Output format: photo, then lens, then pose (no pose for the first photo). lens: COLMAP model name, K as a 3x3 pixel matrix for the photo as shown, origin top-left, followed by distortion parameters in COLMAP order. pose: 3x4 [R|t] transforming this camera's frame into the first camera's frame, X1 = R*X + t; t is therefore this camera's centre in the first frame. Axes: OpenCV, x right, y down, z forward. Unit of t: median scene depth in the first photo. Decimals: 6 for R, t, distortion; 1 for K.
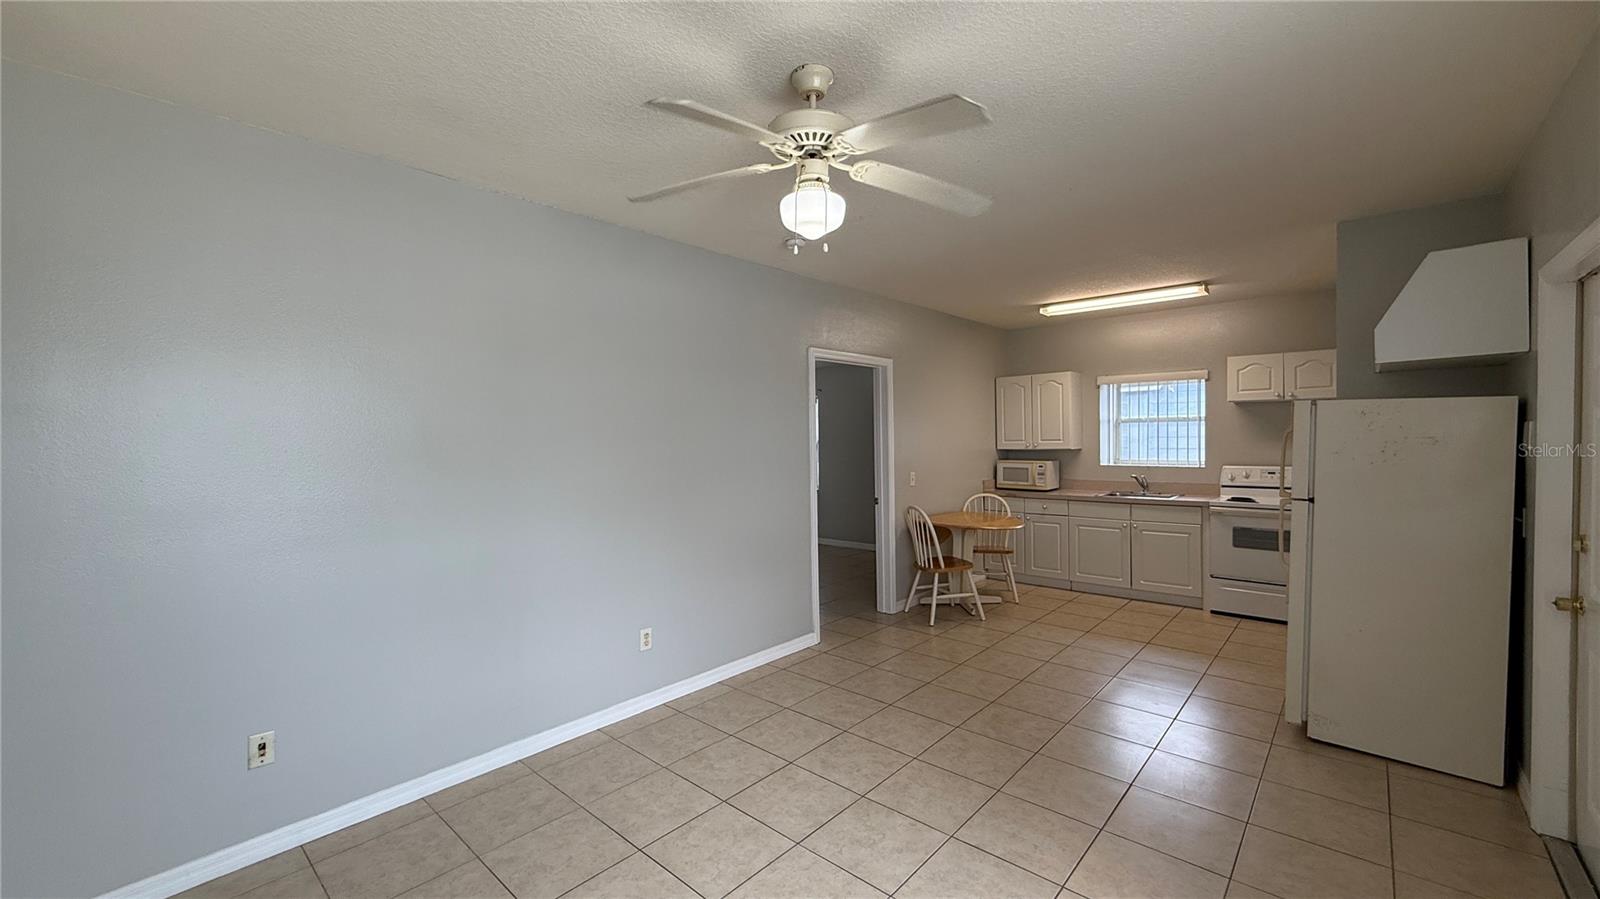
lens RADIAL K [[636.8, 0, 795.2], [0, 636.8, 448.0], [0, 0, 1]] dist [0.000092, 0.000022]
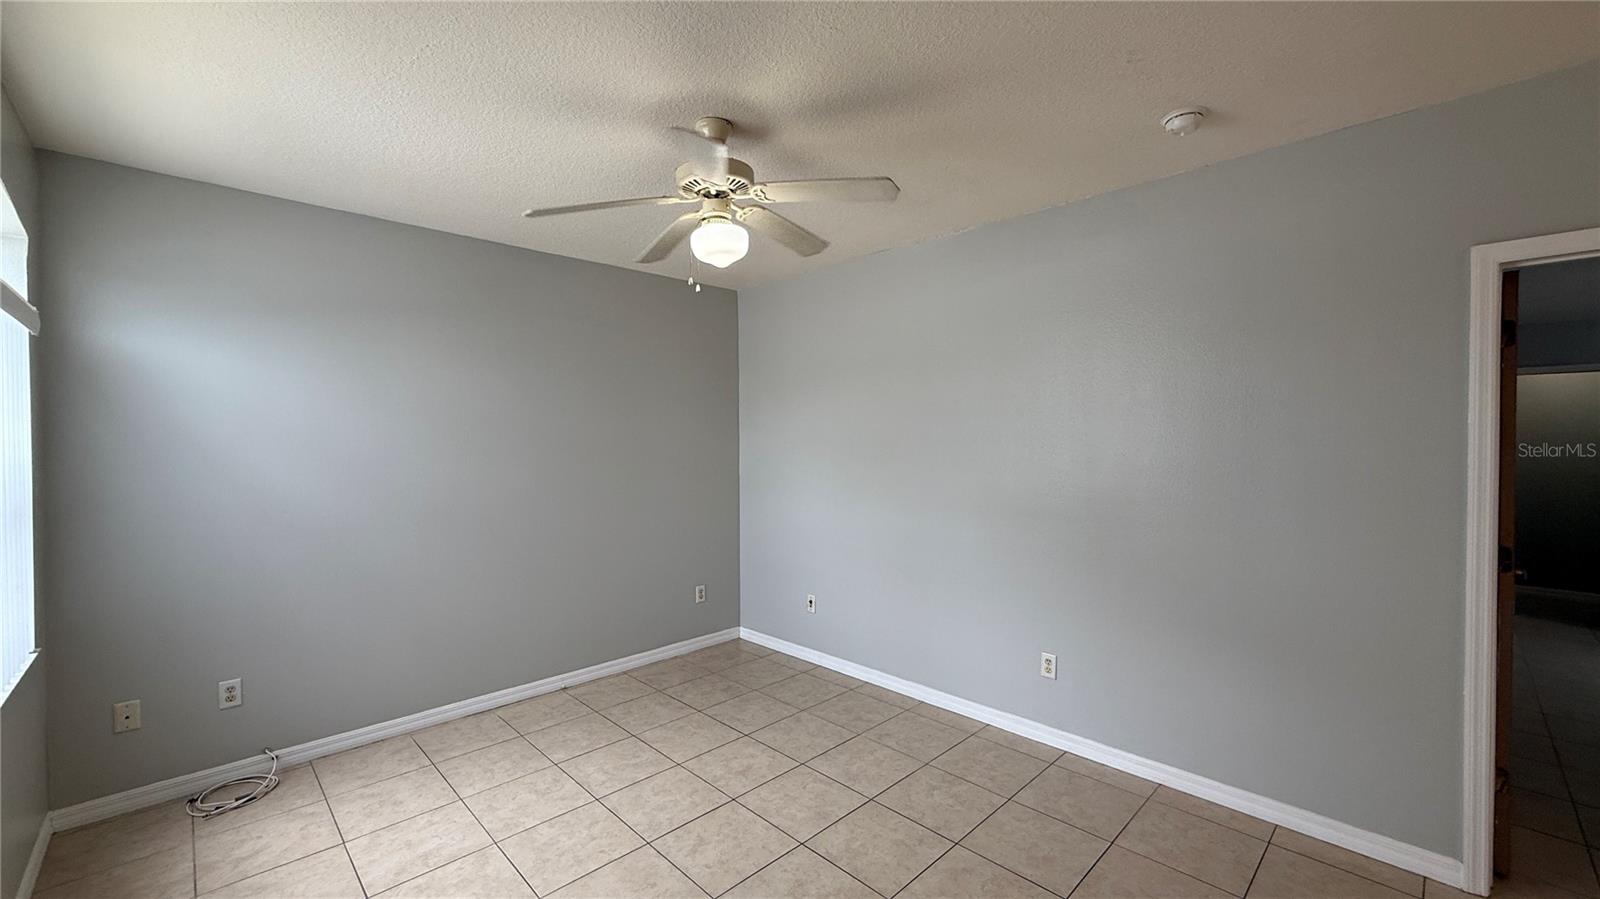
lens RADIAL K [[636.8, 0, 803.5], [0, 636.8, 448.6], [0, 0, 1]] dist [0.000092, 0.000022]
pose [[-0.059121, 0.036007, -0.997601, 0.427193], [-0.008608, 0.999294, 0.036579, -0.023346], [0.998214, 0.010750, -0.058770, 0.447086]]
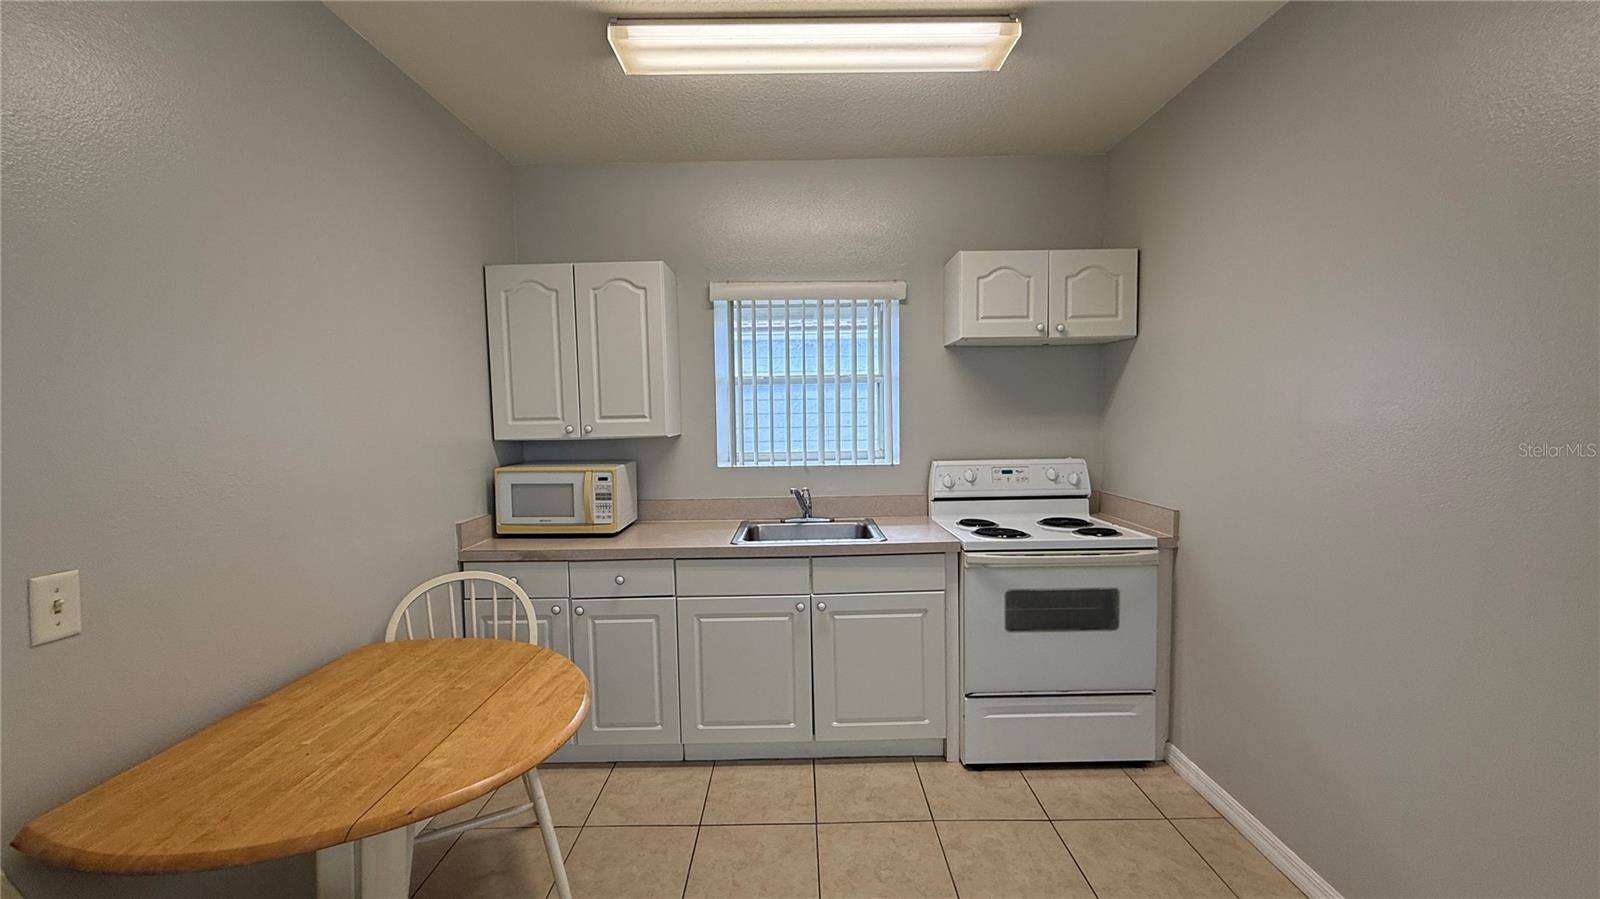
lens RADIAL K [[636.8, 0, 797.7], [0, 636.8, 449.8], [0, 0, 1]] dist [0.000092, 0.000022]
pose [[0.736366, -0.037756, 0.675529, 0.222069], [0.017279, 0.999165, 0.037010, -0.004675], [-0.676362, -0.015581, 0.736404, 0.684054]]
